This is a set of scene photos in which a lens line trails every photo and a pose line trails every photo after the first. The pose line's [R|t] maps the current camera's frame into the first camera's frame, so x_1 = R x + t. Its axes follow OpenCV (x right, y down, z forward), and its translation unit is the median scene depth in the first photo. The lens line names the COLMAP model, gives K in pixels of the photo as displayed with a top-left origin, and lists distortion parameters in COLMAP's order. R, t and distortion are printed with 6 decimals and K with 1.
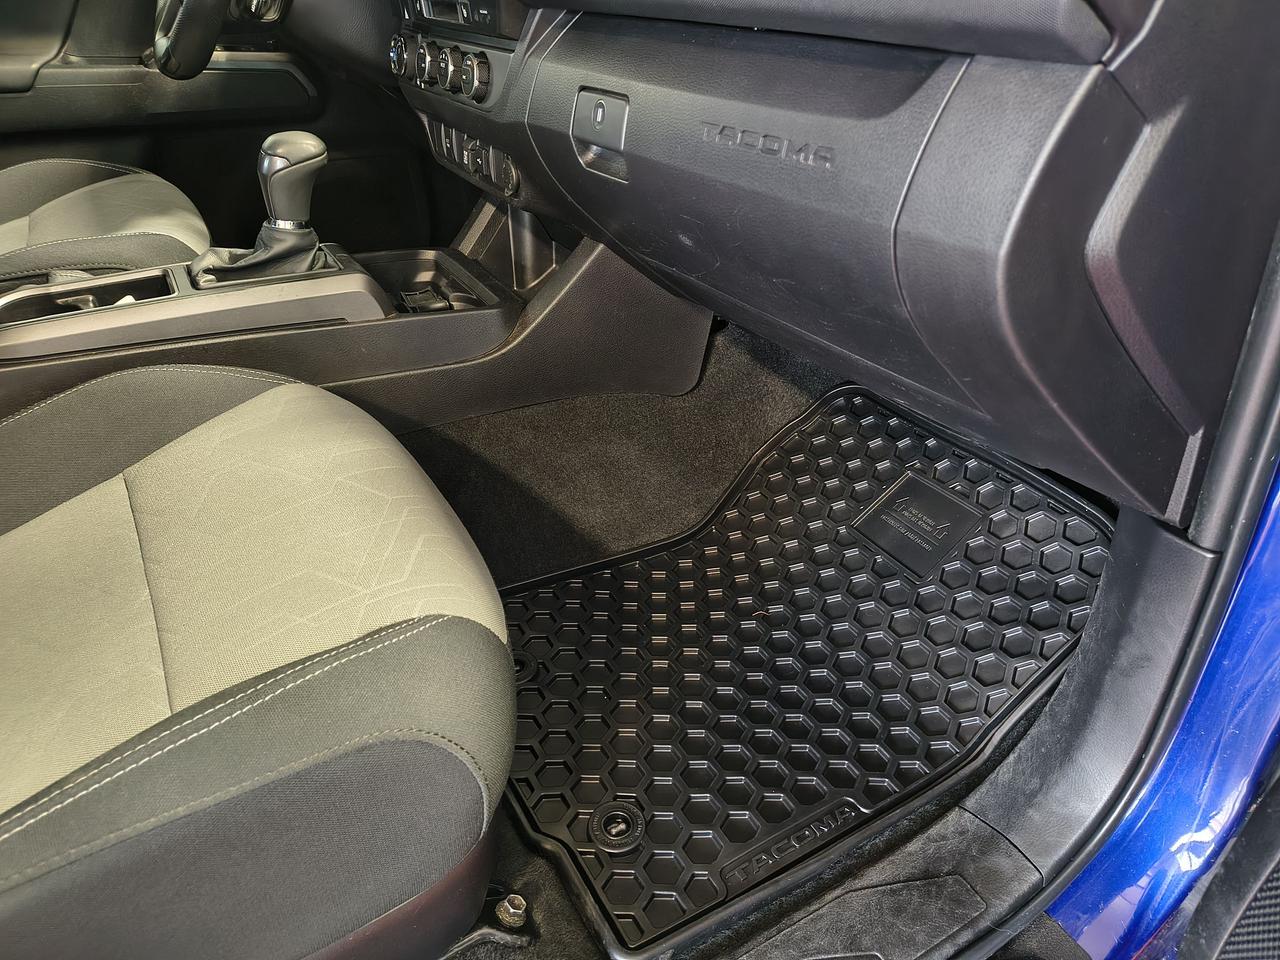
lens RADIAL K [[900.2, 0, 650.4], [0, 900.2, 481.4], [0, 0, 1]] dist [0.017540, -0.024211]
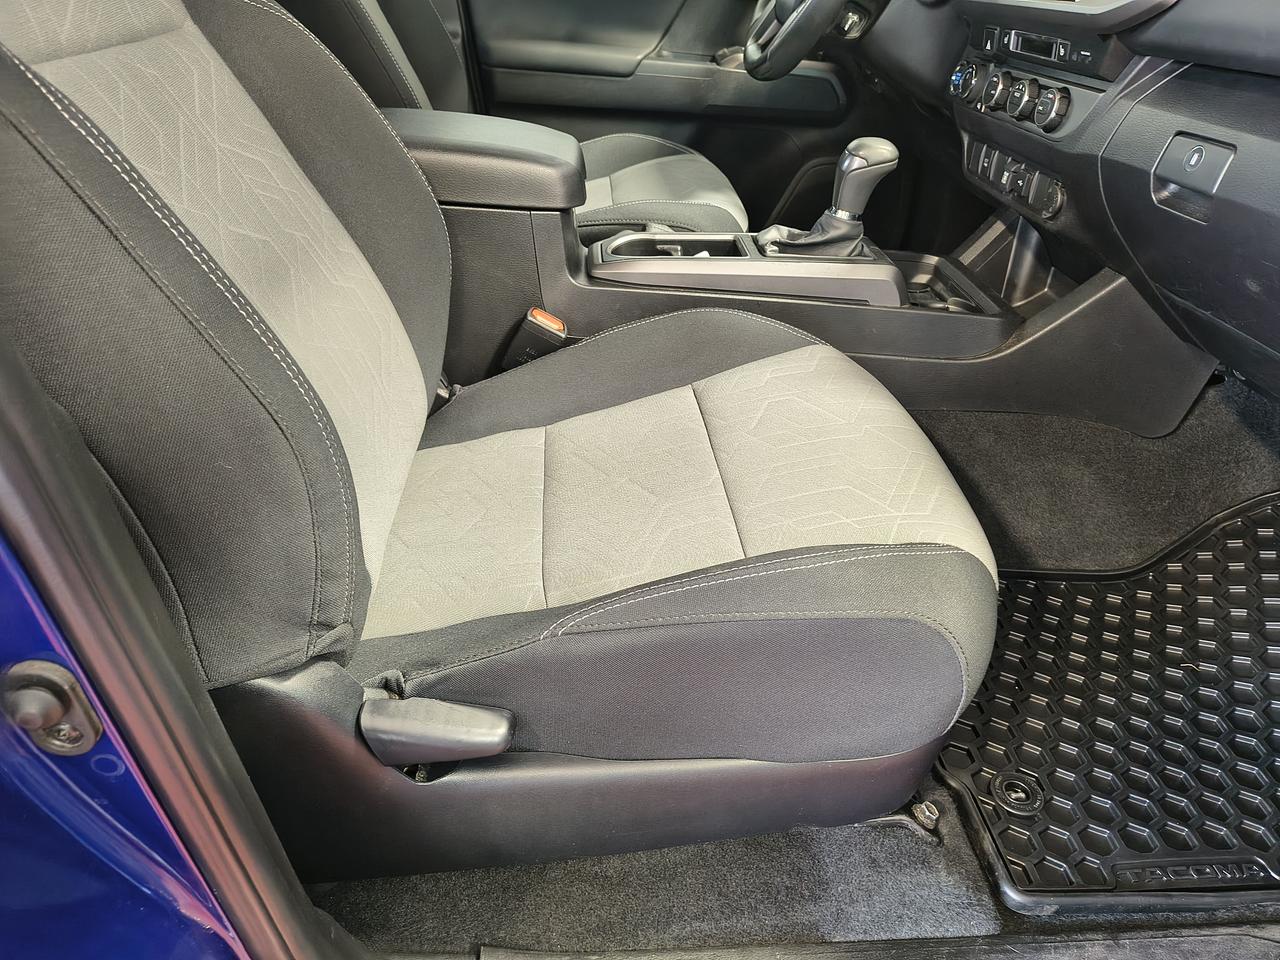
lens RADIAL K [[900.2, 0, 643.5], [0, 900.2, 482.8], [0, 0, 1]] dist [0.017540, -0.024211]
pose [[0.891830, 0.259133, -0.370794, -0.106749], [-0.262027, 0.964078, 0.043530, 0.071085], [0.368755, 0.058336, 0.927694, -0.171529]]
